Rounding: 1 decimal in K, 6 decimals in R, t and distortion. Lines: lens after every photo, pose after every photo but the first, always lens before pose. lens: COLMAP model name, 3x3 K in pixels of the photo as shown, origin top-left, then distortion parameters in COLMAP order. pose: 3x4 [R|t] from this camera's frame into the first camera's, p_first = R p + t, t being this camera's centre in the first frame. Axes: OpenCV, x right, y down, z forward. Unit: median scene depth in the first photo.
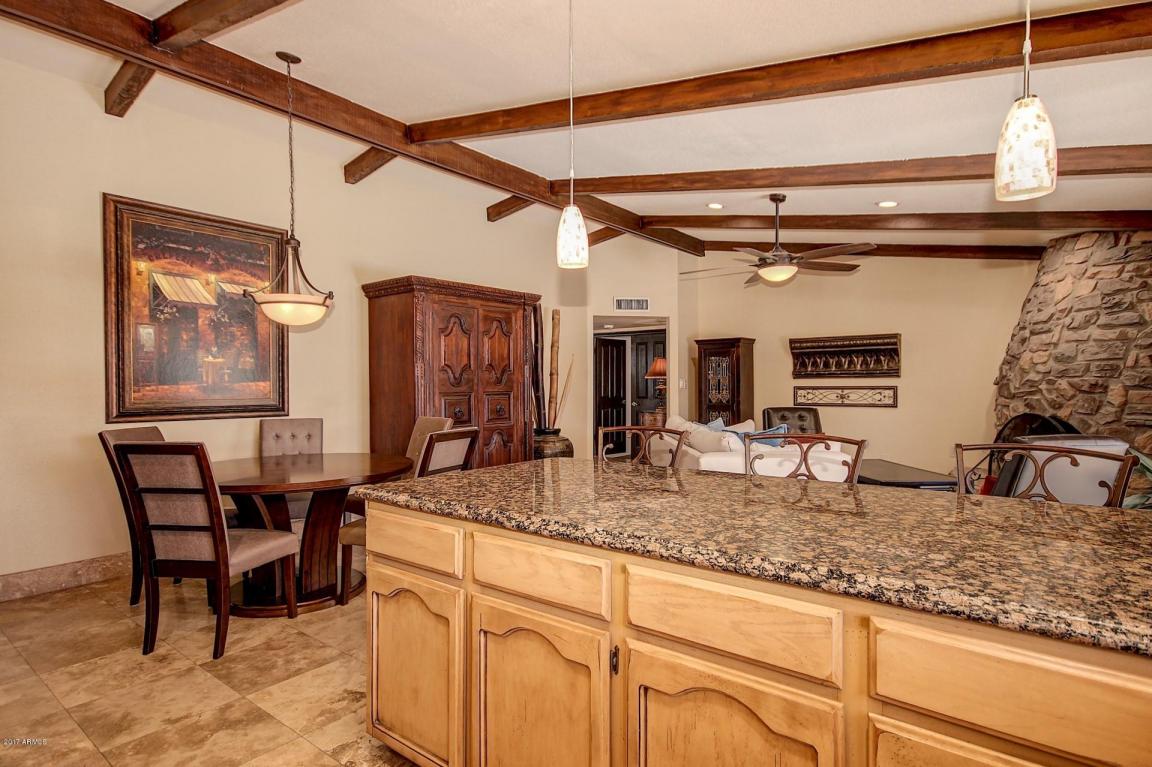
lens RADIAL K [[597.5, 0, 581.4], [0, 597.5, 385.7], [0, 0, 1]] dist [0.013215, -0.000606]
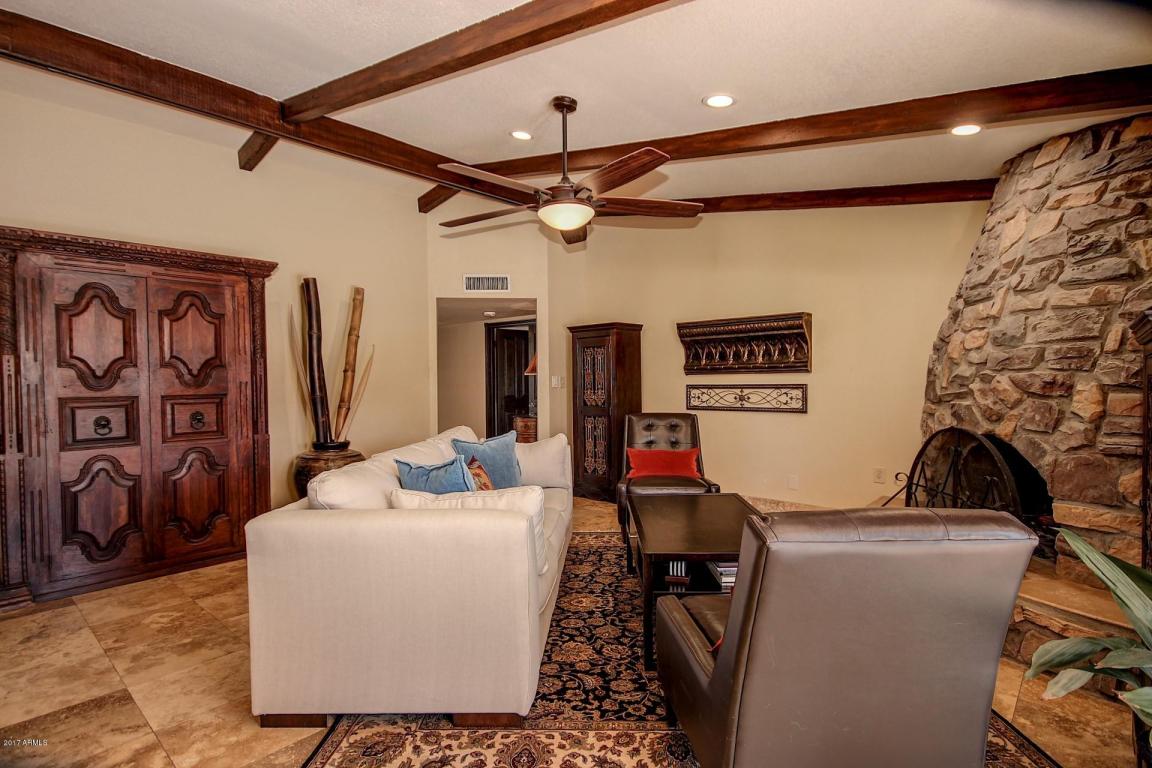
lens RADIAL K [[567.7, 0, 576.0], [0, 567.7, 384.0], [0, 0, 1]] dist [0.014356, -0.001194]
pose [[0.997301, -0.003218, -0.073350, 0.414589], [0.003448, 0.999990, 0.002999, -0.003844], [0.073340, -0.003244, 0.997302, 0.393844]]
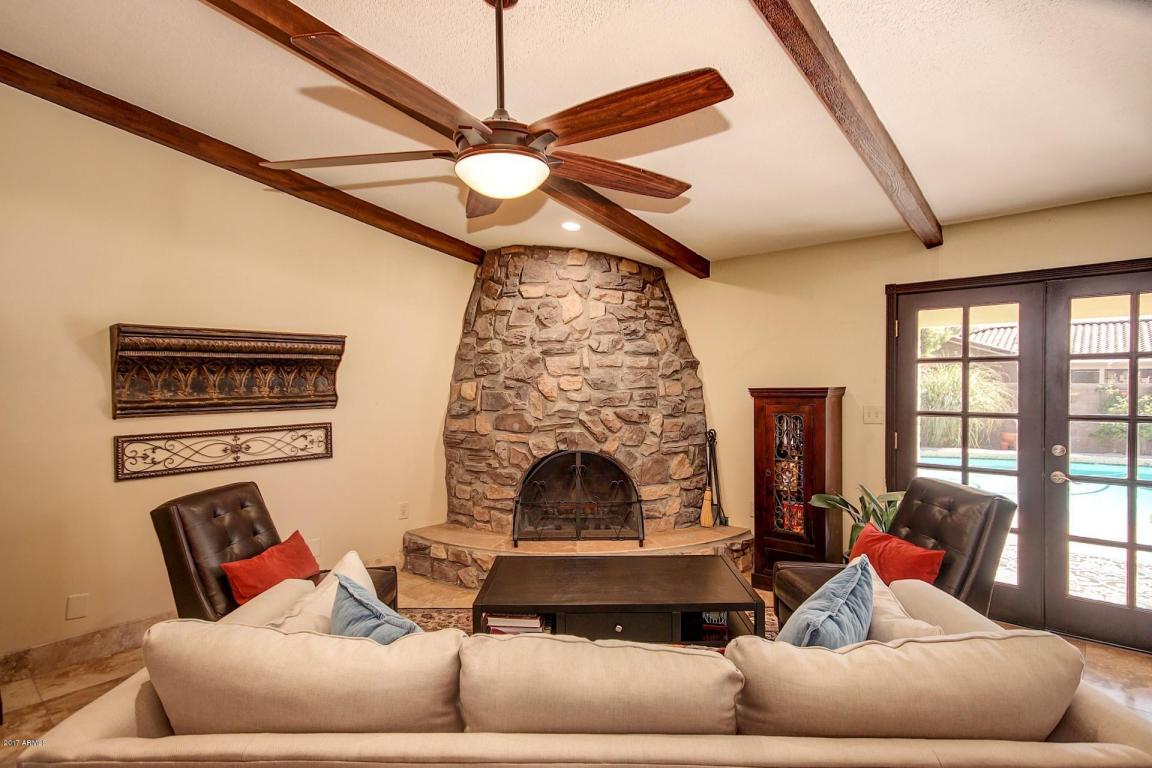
lens RADIAL K [[597.5, 0, 581.4], [0, 597.5, 386.2], [0, 0, 1]] dist [0.013215, -0.000606]
pose [[0.048977, -0.010386, 0.998746, -0.089653], [0.011089, 0.999890, 0.009854, -0.054854], [-0.998738, 0.010593, 0.049087, 1.009508]]
